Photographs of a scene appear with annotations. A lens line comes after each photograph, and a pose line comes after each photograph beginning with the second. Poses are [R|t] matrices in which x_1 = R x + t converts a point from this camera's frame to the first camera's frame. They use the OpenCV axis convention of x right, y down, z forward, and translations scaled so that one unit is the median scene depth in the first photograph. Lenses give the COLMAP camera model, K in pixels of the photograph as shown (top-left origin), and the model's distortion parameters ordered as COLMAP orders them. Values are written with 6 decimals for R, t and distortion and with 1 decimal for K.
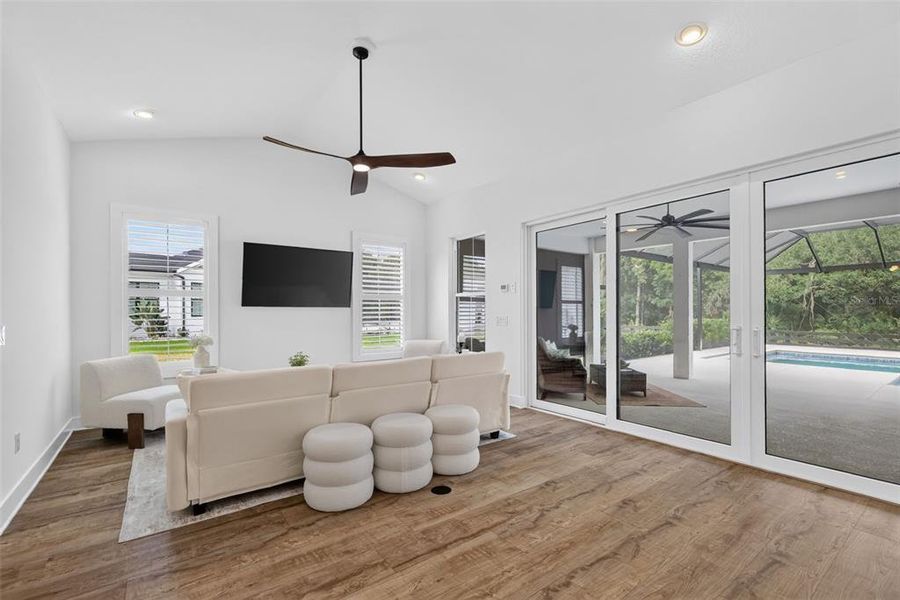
lens RADIAL K [[398.4, 0, 451.4], [0, 398.4, 311.2], [0, 0, 1]] dist [0.001401, 0.000150]
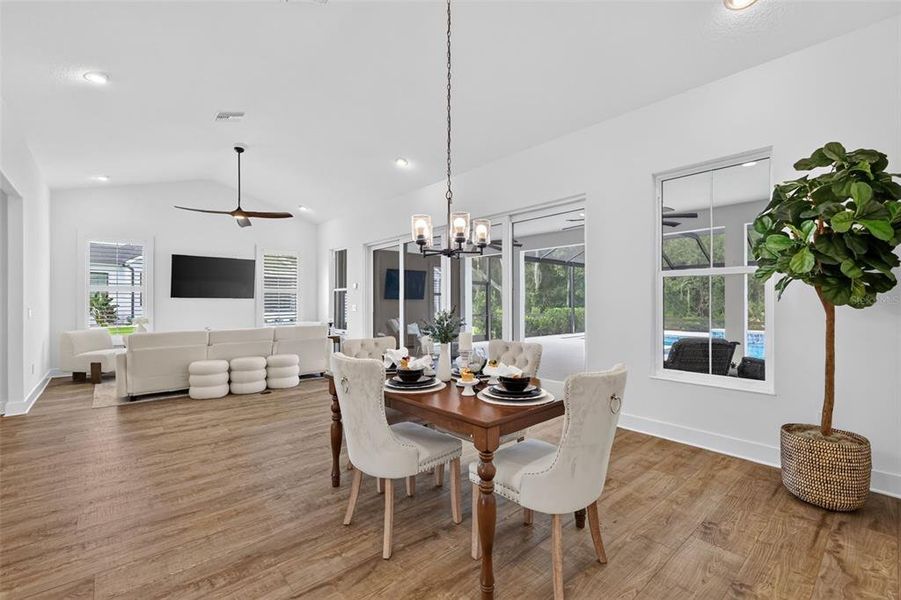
lens RADIAL K [[393.5, 0, 450.5], [0, 393.5, 300.0], [0, 0, 1]] dist [0.002249, 0.000454]
pose [[0.996434, 0.003473, 0.084300, 0.320287], [-0.003285, 0.999992, -0.002364, -0.003301], [-0.084308, 0.002078, 0.996438, -0.451927]]
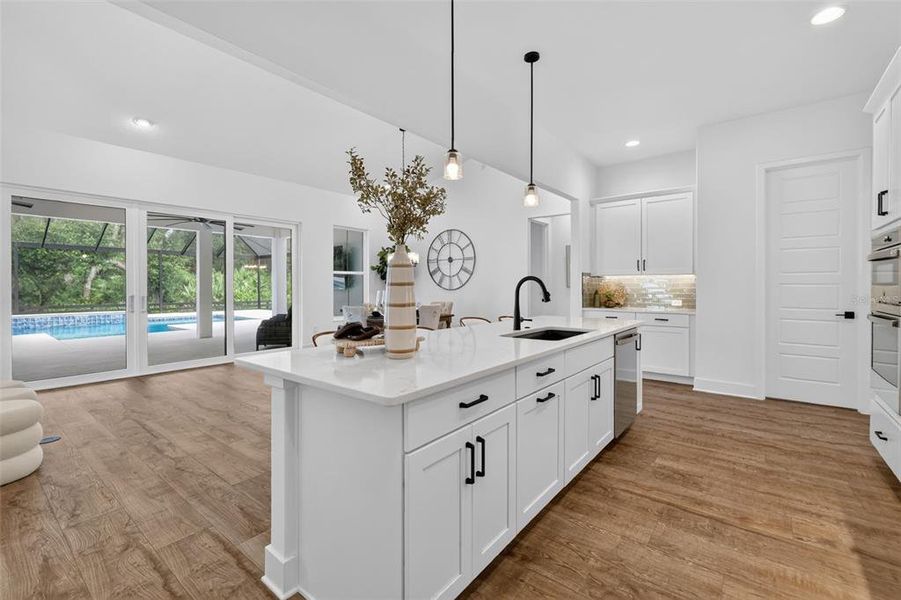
lens RADIAL K [[391.0, 0, 450.8], [0, 391.0, 287.2], [0, 0, 1]] dist [-0.000116, -0.000307]
pose [[-0.249176, -0.005227, 0.968444, -0.631685], [0.000494, 0.999985, 0.005524, 0.000792], [-0.968458, 0.001855, -0.249170, 0.069834]]
